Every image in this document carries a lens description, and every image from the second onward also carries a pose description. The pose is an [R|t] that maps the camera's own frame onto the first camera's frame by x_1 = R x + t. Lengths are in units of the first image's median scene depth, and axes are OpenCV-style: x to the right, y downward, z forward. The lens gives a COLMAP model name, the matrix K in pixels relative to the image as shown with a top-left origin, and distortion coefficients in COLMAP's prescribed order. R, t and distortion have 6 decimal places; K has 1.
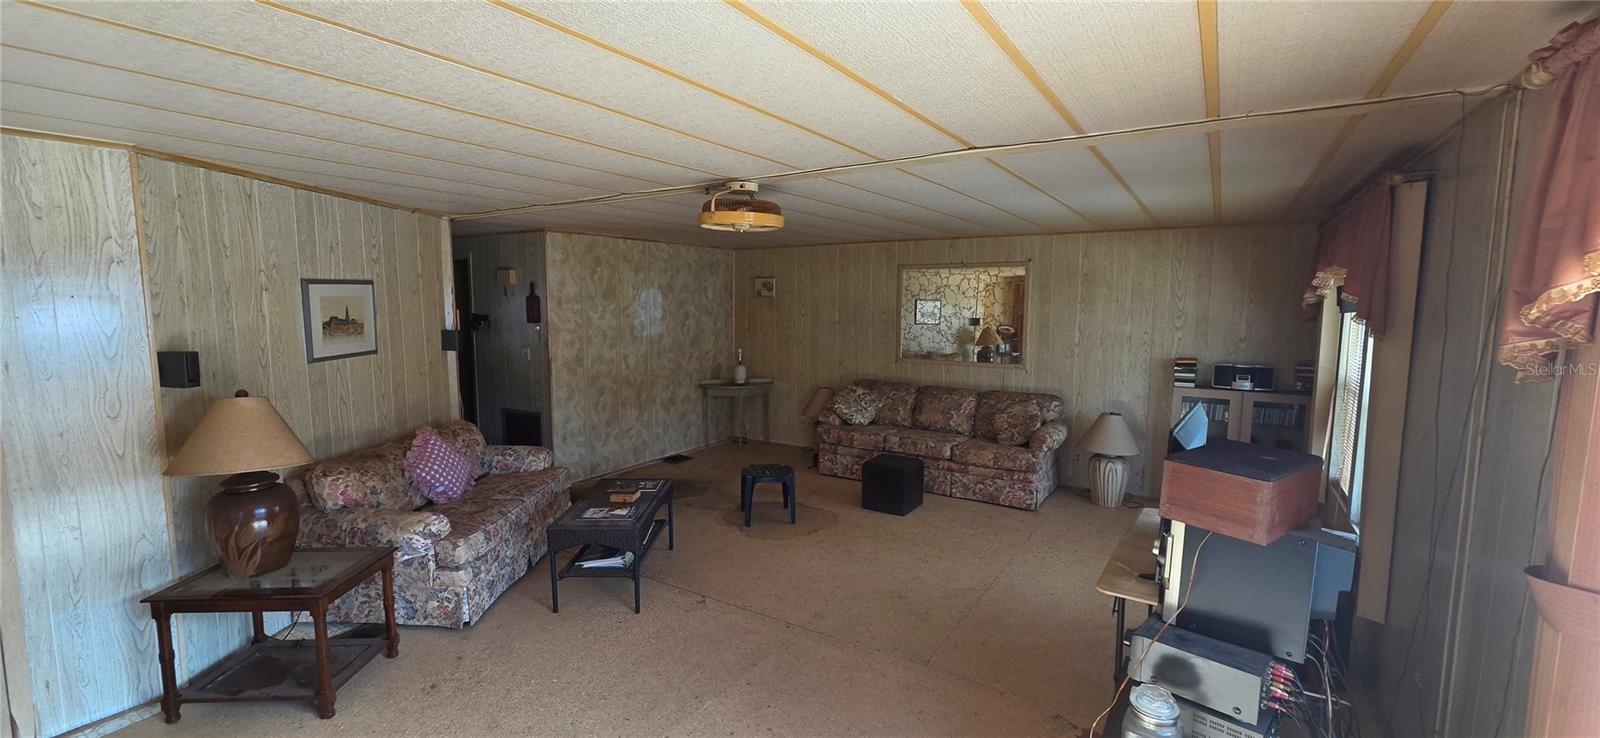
lens RADIAL K [[662.6, 0, 796.4], [0, 662.6, 366.5], [0, 0, 1]] dist [-0.000222, 0.000457]
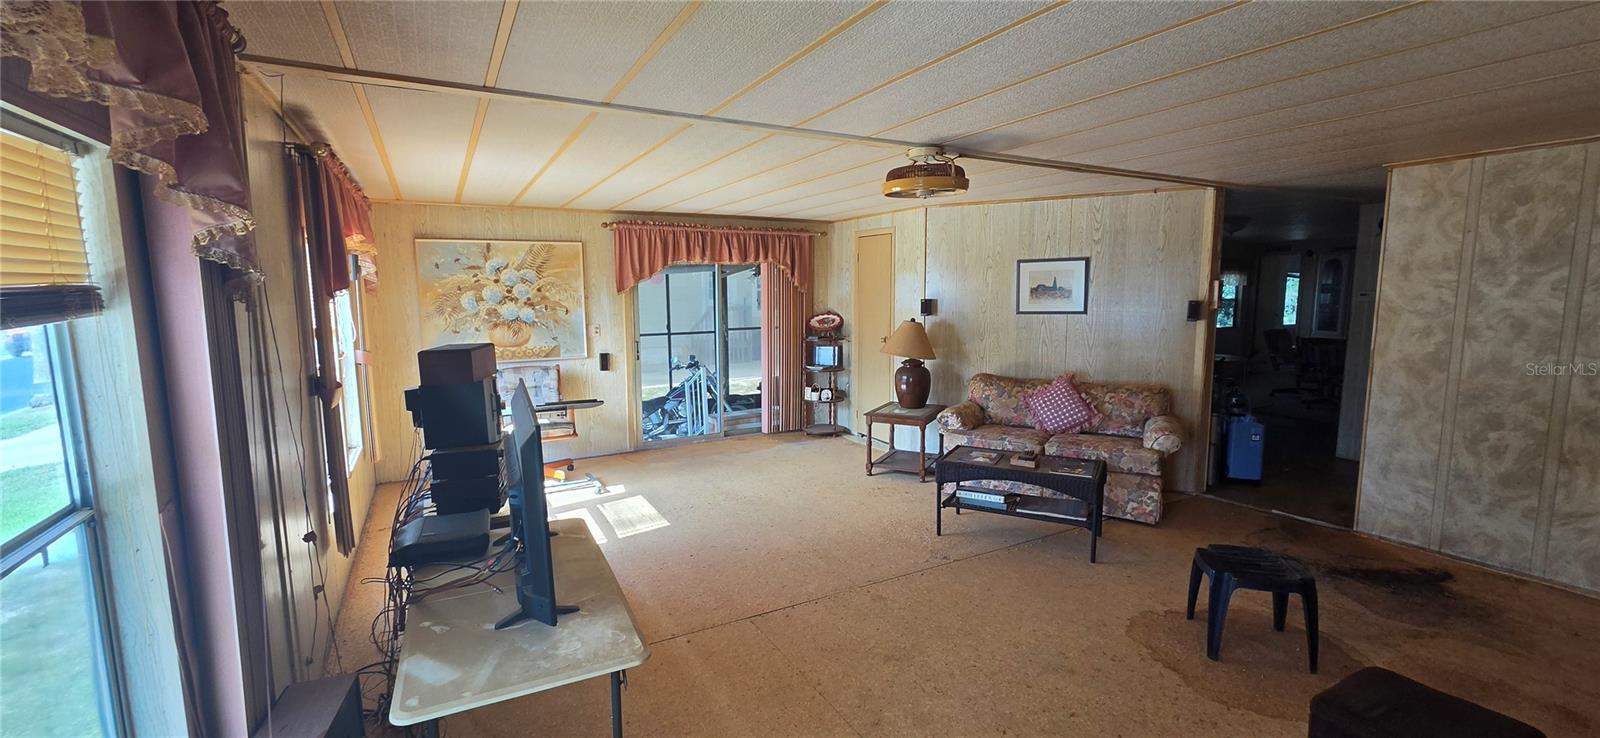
lens RADIAL K [[662.6, 0, 796.4], [0, 662.6, 366.5], [0, 0, 1]] dist [-0.000222, 0.000457]
pose [[-0.480567, 0.107421, -0.870354, 0.537167], [-0.081748, 0.982661, 0.166419, -0.061203], [0.873140, 0.151125, -0.463453, 0.781216]]
